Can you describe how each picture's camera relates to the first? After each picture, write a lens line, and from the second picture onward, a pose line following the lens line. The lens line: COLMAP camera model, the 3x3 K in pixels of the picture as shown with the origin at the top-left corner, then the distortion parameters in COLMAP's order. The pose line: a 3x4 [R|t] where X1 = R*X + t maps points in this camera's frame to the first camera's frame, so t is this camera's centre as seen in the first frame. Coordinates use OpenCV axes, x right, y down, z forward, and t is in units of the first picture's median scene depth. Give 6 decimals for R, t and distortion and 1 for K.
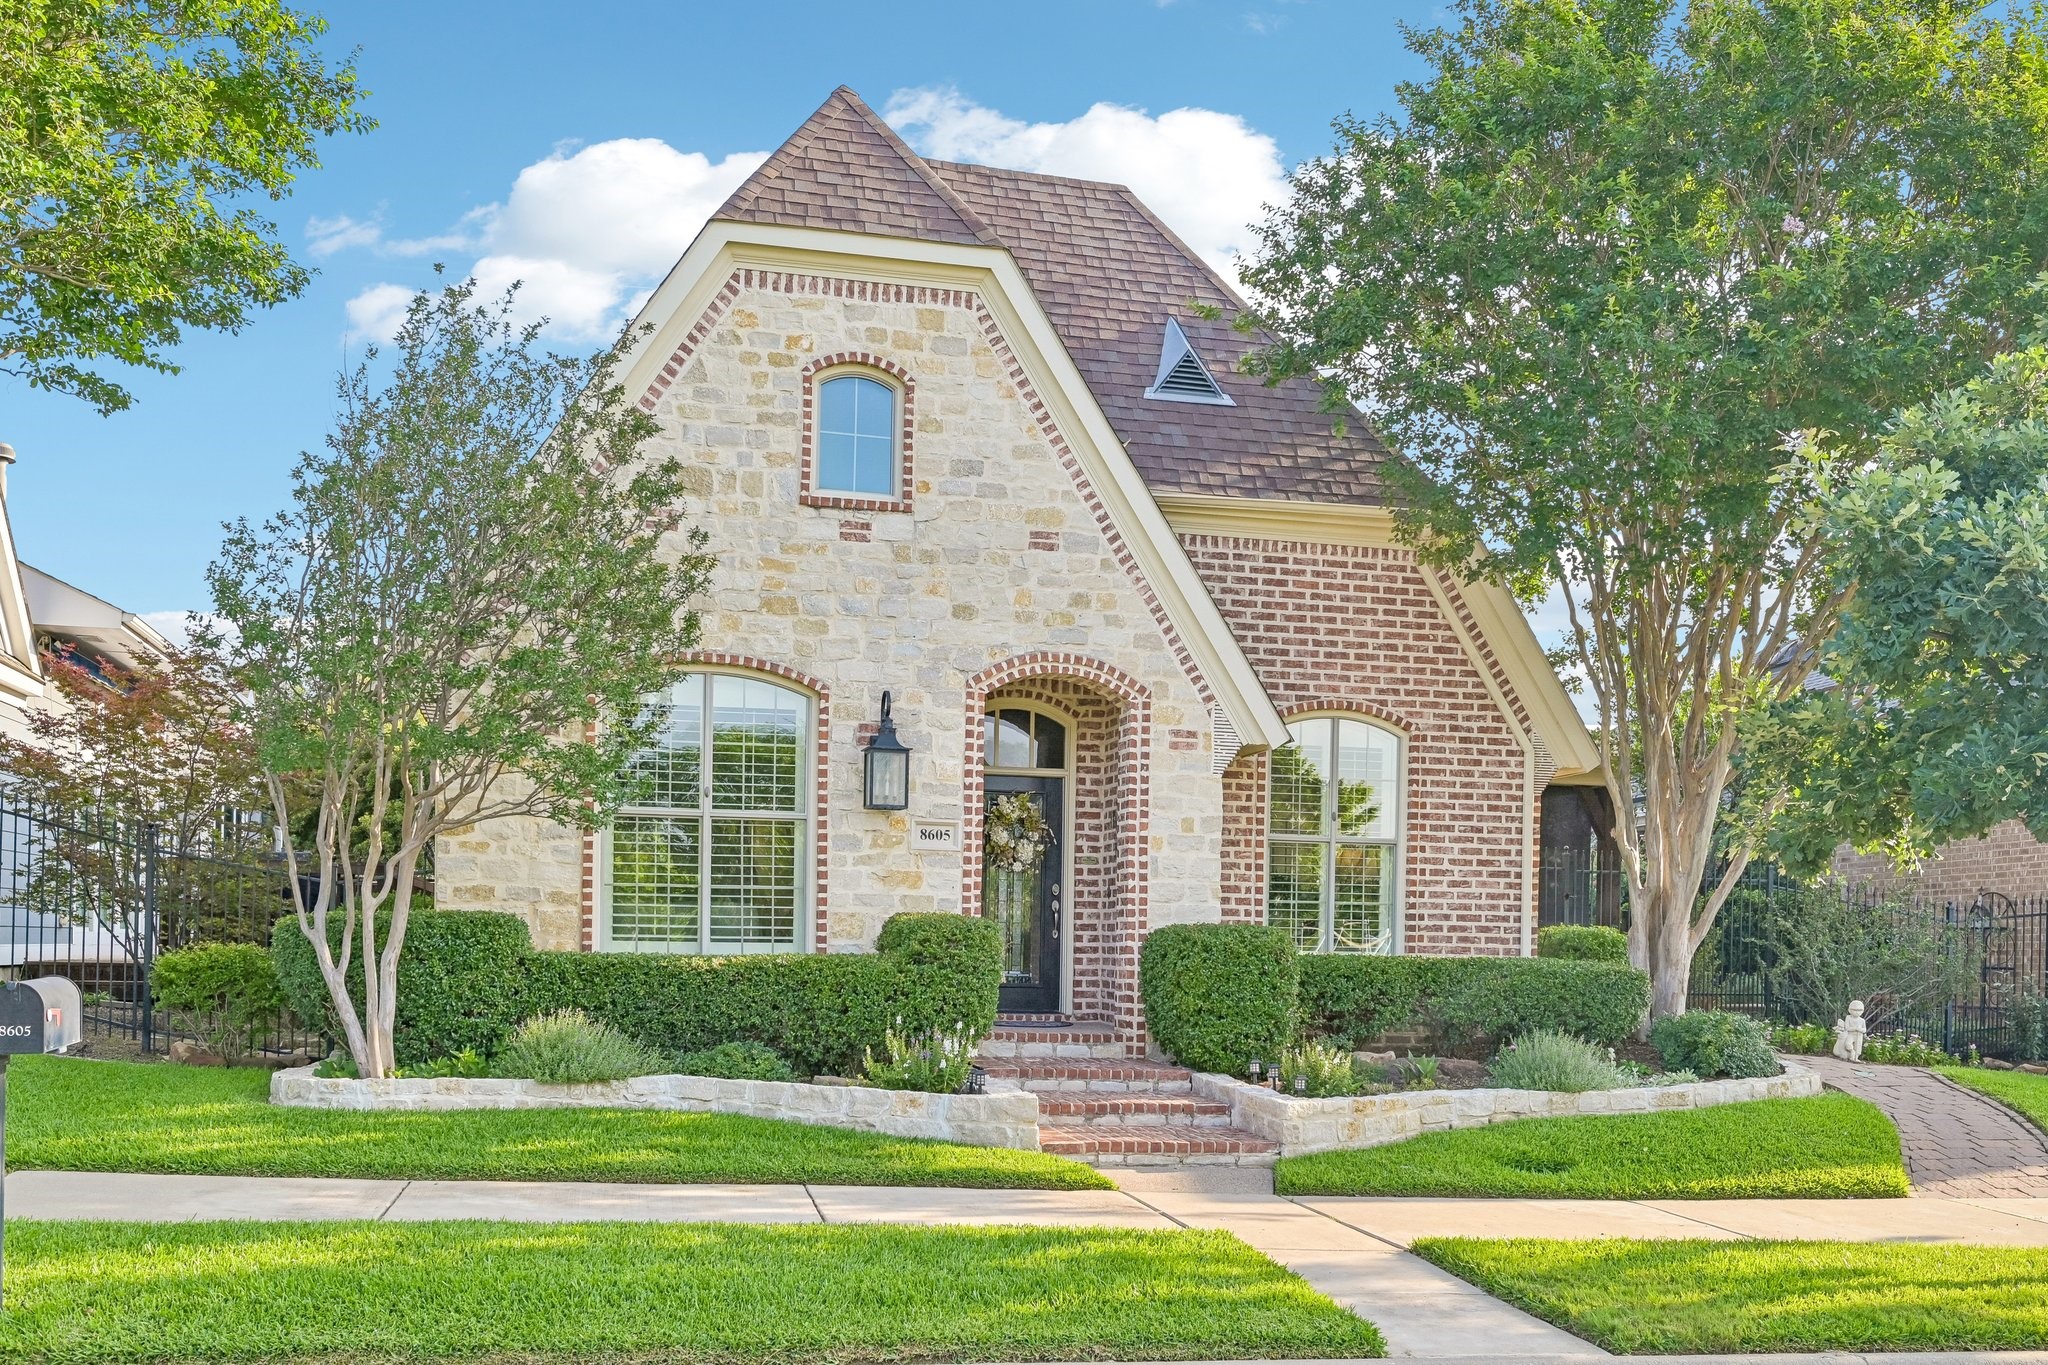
lens RADIAL K [[1630.7, 0, 1108.2], [0, 1630.7, 732.8], [0, 0, 1]] dist [-0.003119, -0.001203]
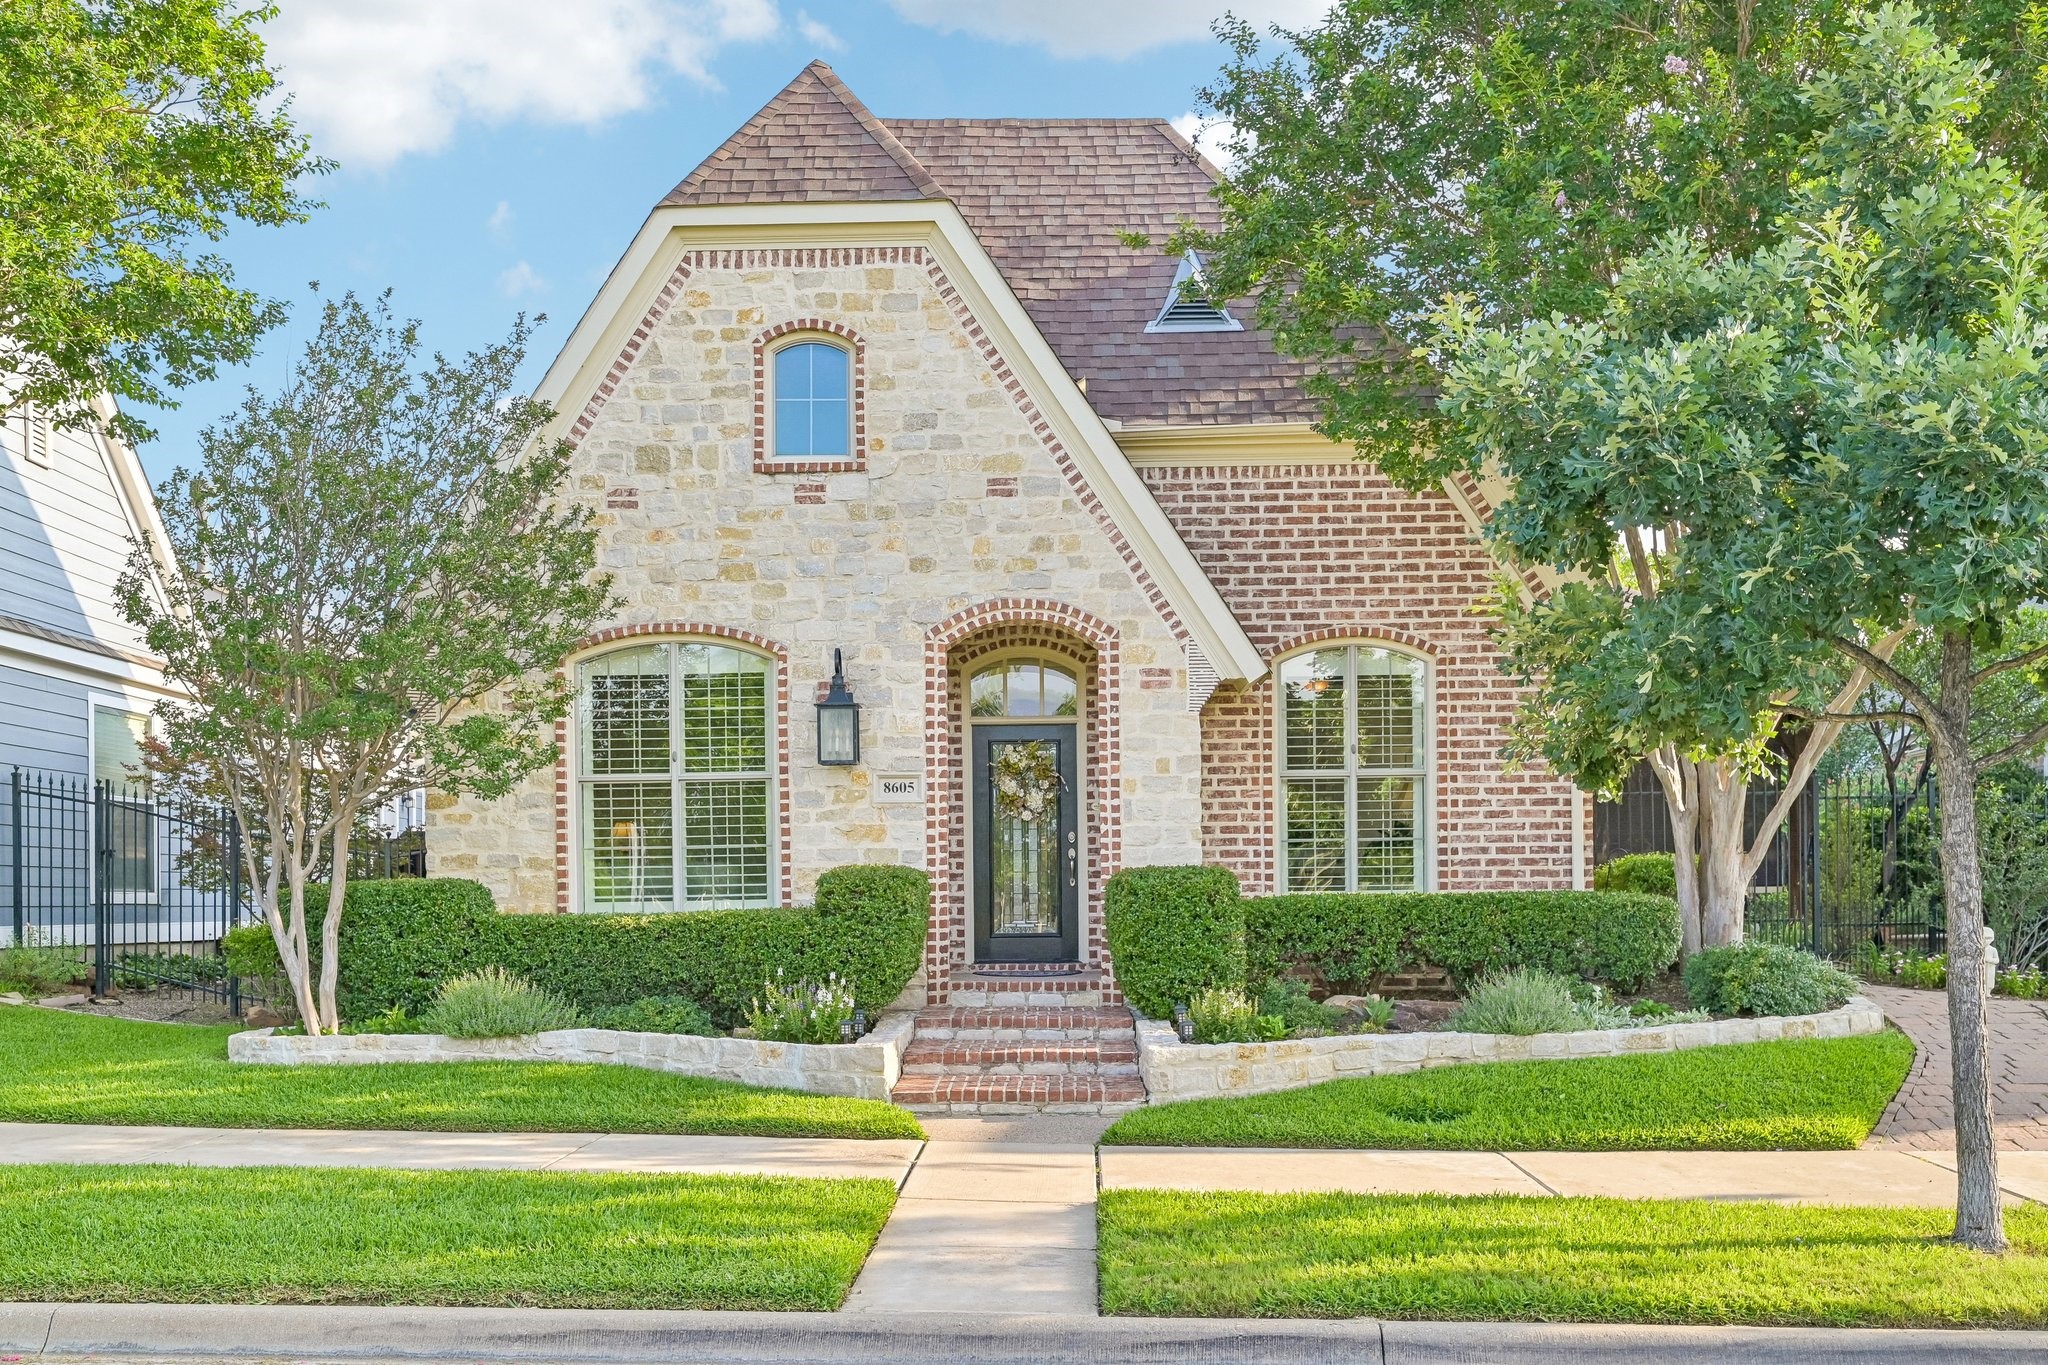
lens RADIAL K [[1630.7, 0, 1025.8], [0, 1630.7, 681.5], [0, 0, 1]] dist [-0.003119, -0.001203]
pose [[0.973630, -0.060246, -0.220035, 0.197236], [0.059761, 0.998173, -0.008865, 0.010765], [0.220167, -0.004518, 0.975452, 0.034658]]
